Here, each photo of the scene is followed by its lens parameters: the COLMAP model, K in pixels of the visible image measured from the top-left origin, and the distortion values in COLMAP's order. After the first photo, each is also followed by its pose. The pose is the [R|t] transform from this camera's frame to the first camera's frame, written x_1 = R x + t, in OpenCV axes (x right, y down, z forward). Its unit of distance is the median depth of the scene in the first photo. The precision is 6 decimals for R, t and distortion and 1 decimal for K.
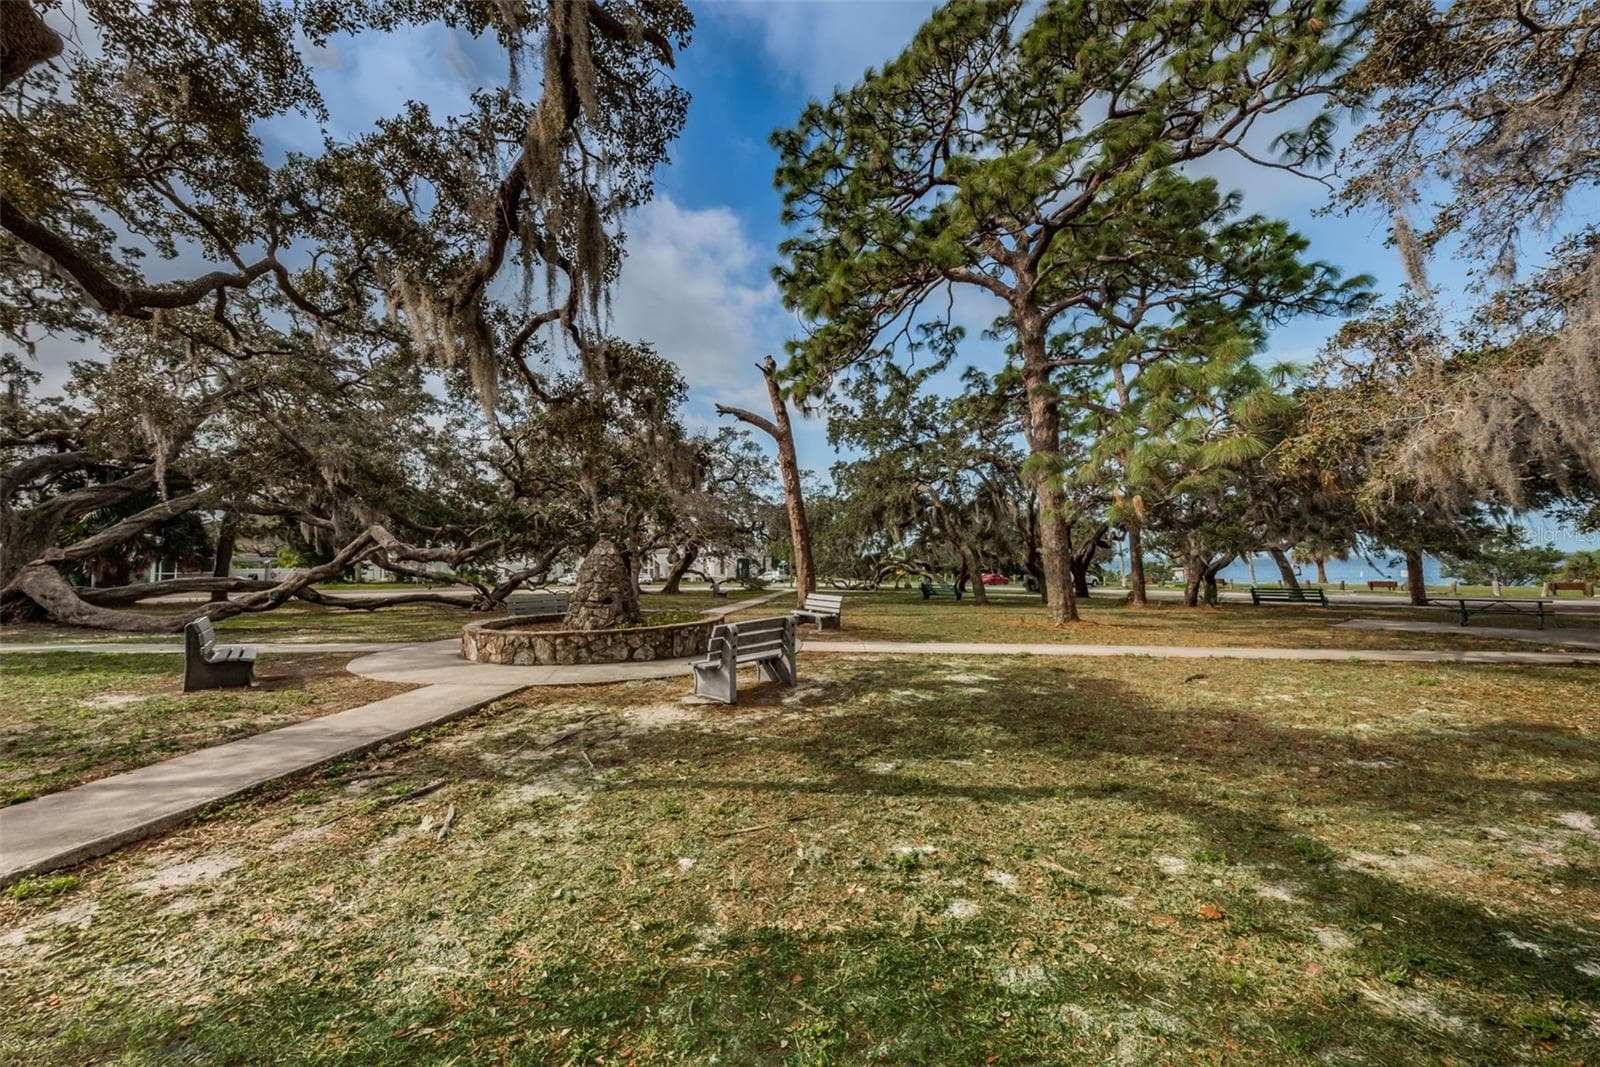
lens RADIAL K [[680.4, 0, 800.0], [0, 680.4, 533.5], [0, 0, 1]] dist [0.000620, -0.000058]
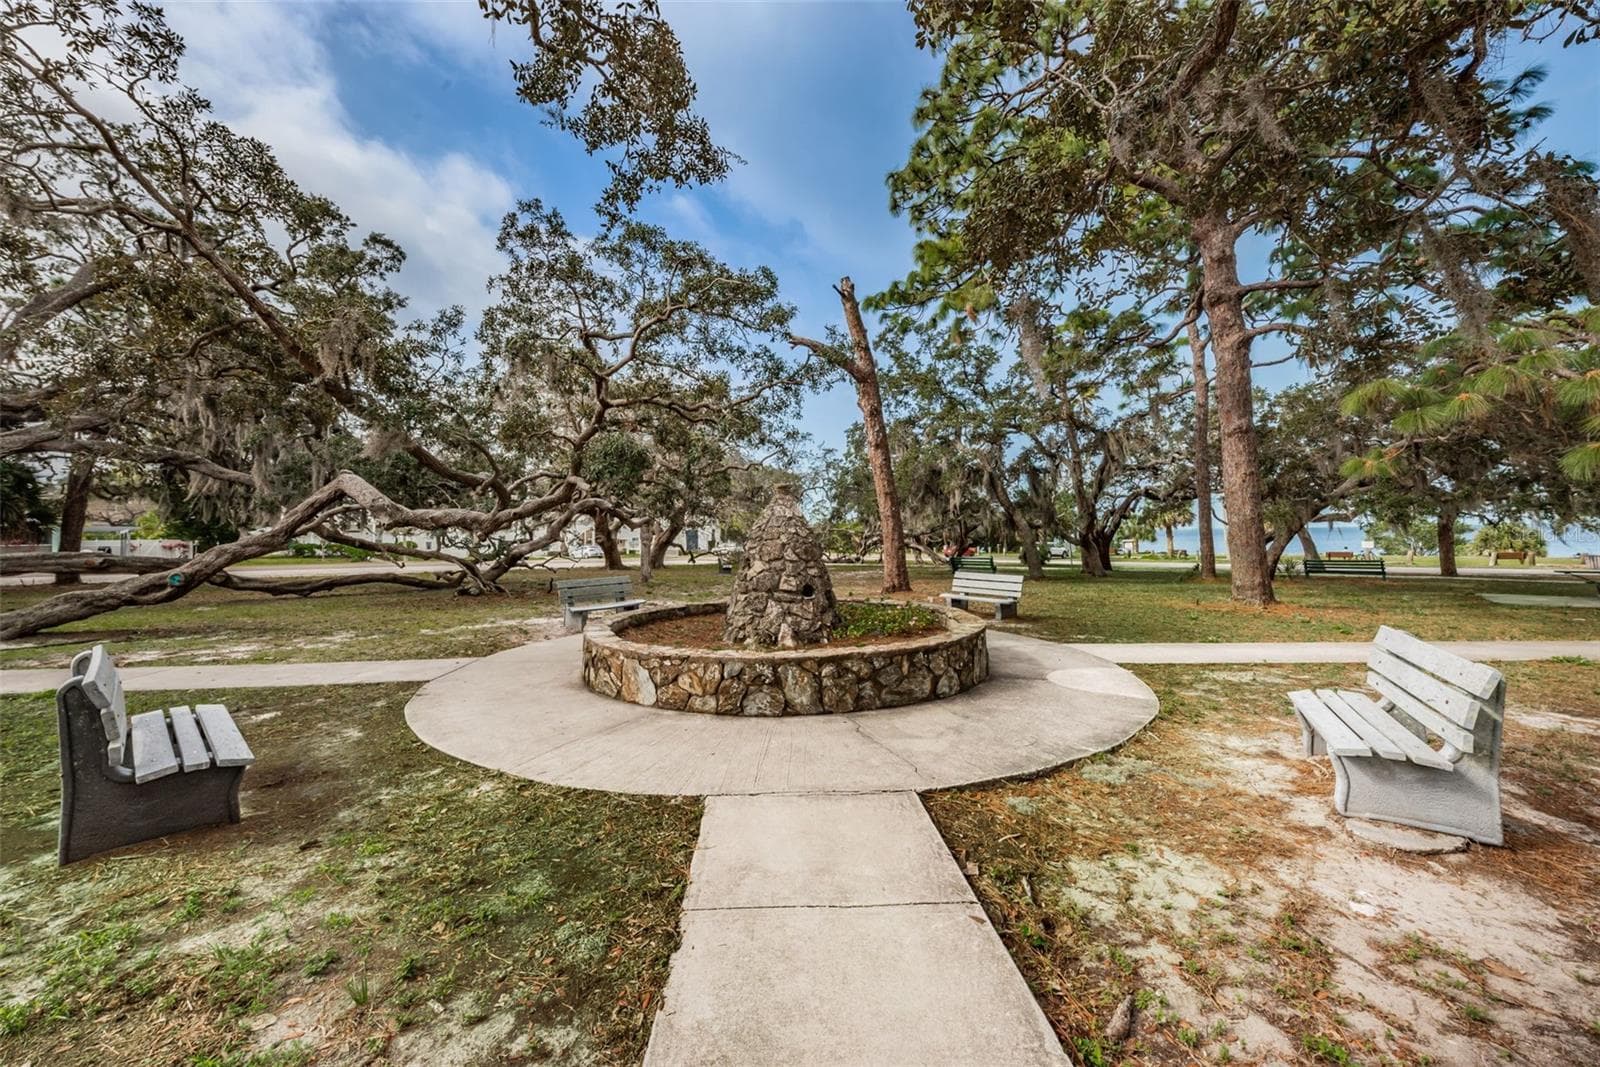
lens RADIAL K [[651.1, 0, 800.0], [0, 651.1, 533.5], [0, 0, 1]] dist [-0.000466, -0.000037]
pose [[0.988556, 0.001415, 0.150845, -0.226067], [-0.007595, 0.999155, 0.040399, 0.013251], [-0.150661, -0.041082, 0.987732, 0.242527]]
